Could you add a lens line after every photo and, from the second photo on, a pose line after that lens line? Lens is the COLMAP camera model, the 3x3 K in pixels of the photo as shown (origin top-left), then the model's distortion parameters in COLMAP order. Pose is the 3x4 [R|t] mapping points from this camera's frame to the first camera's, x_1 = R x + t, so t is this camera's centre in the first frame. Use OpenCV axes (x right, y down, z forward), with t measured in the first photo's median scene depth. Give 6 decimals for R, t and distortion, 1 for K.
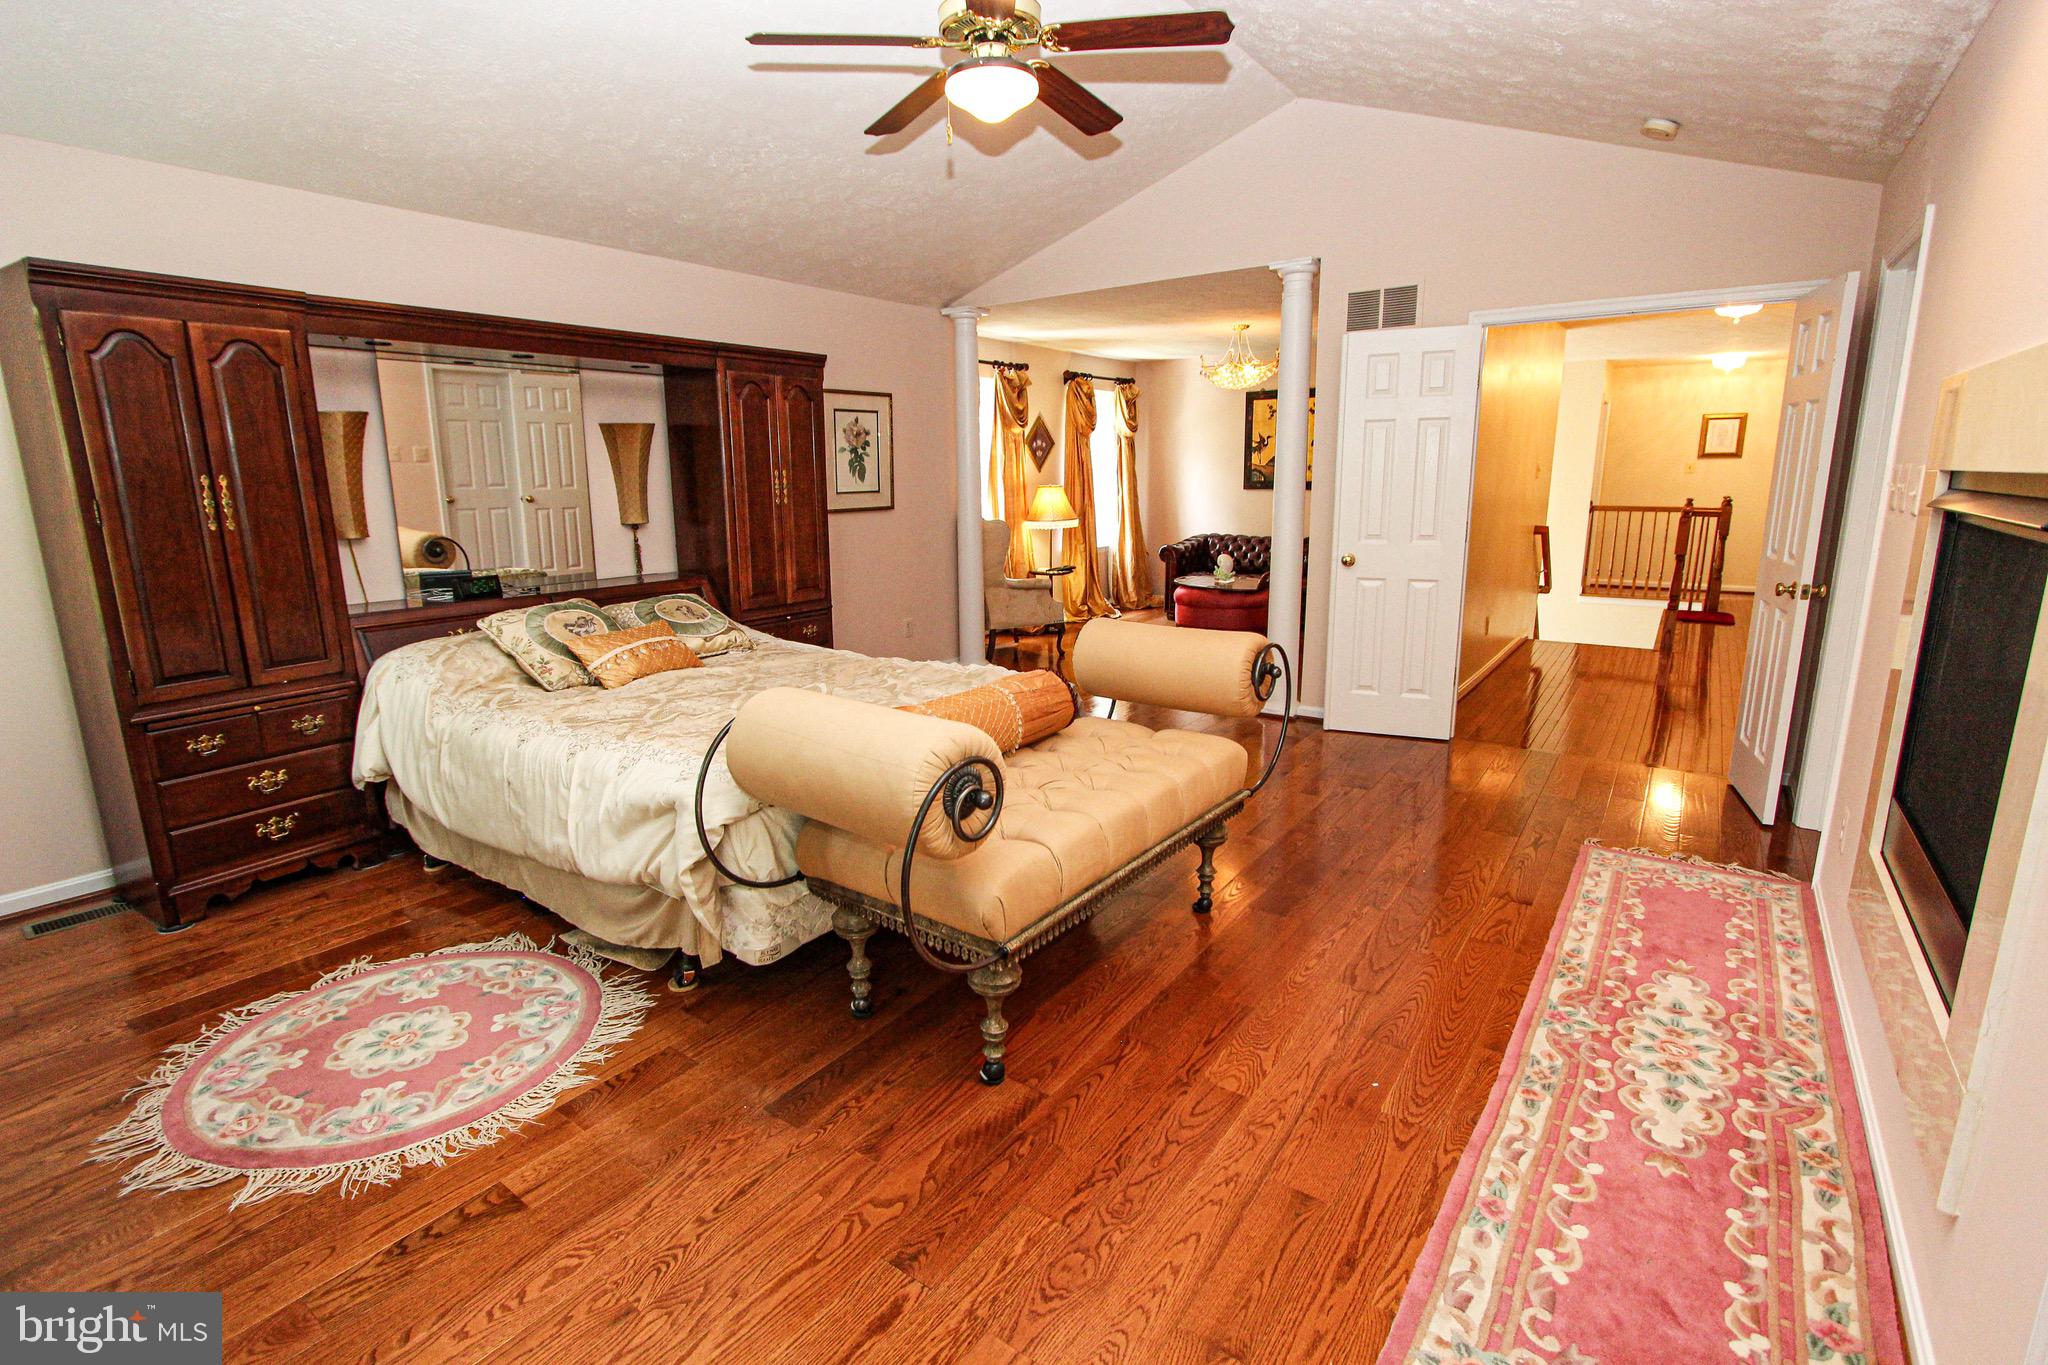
lens RADIAL K [[946.0, 0, 1017.5], [0, 946.0, 670.8], [0, 0, 1]] dist [-0.017276, 0.000639]
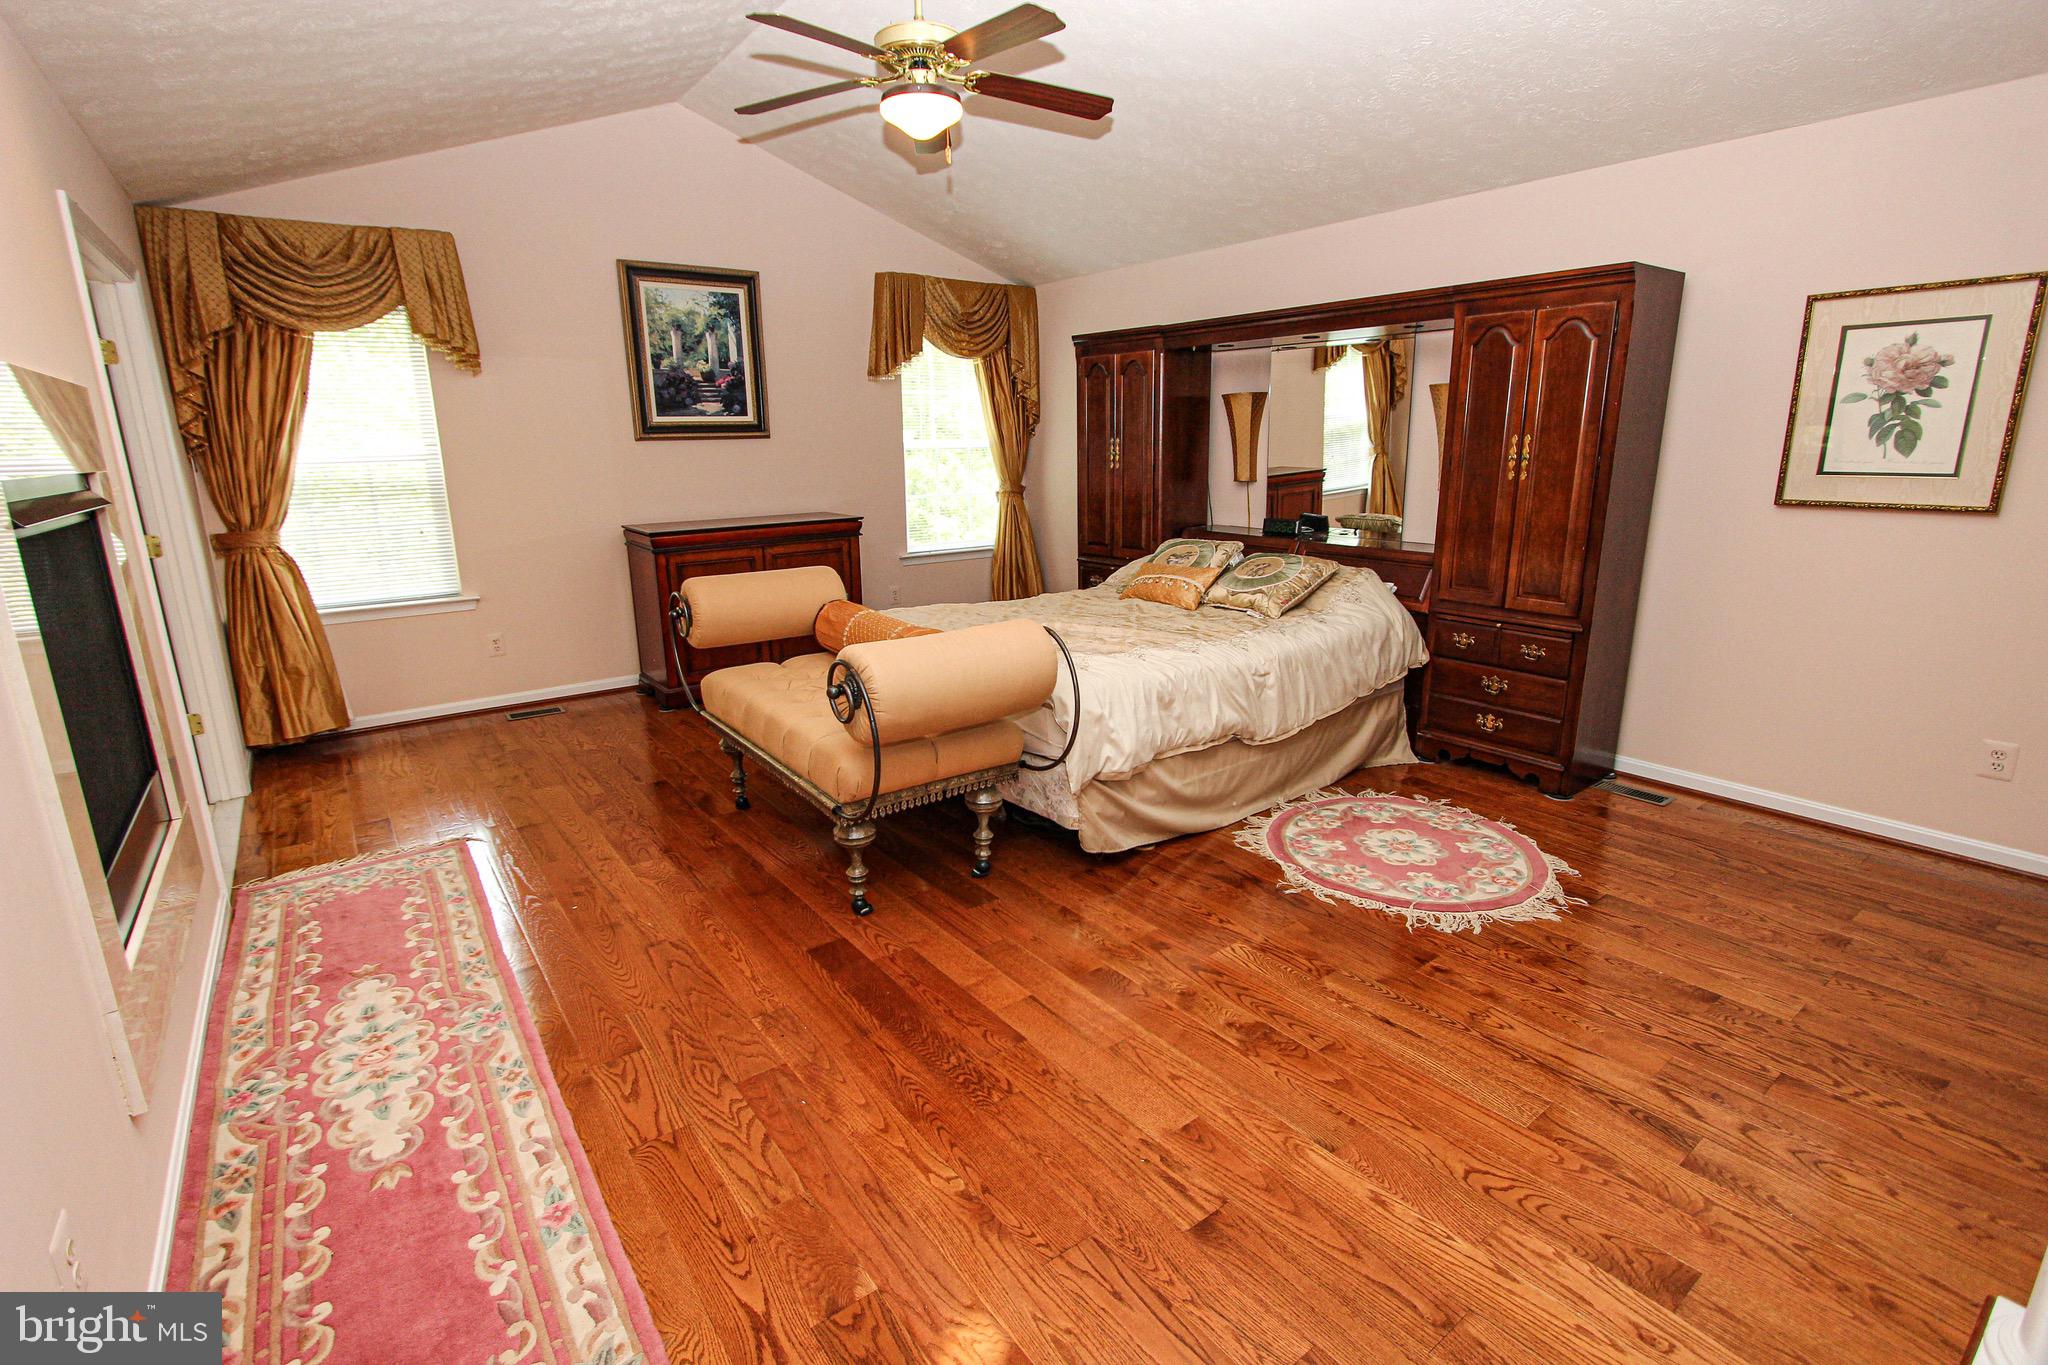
lens RADIAL K [[958.6, 0, 1020.9], [0, 958.6, 686.7], [0, 0, 1]] dist [-0.016939, 0.000296]
pose [[-0.305546, 0.252818, -0.918000, 1.219207], [-0.183261, 0.930467, 0.317248, -0.369828], [0.934375, 0.265168, -0.237969, 1.641889]]
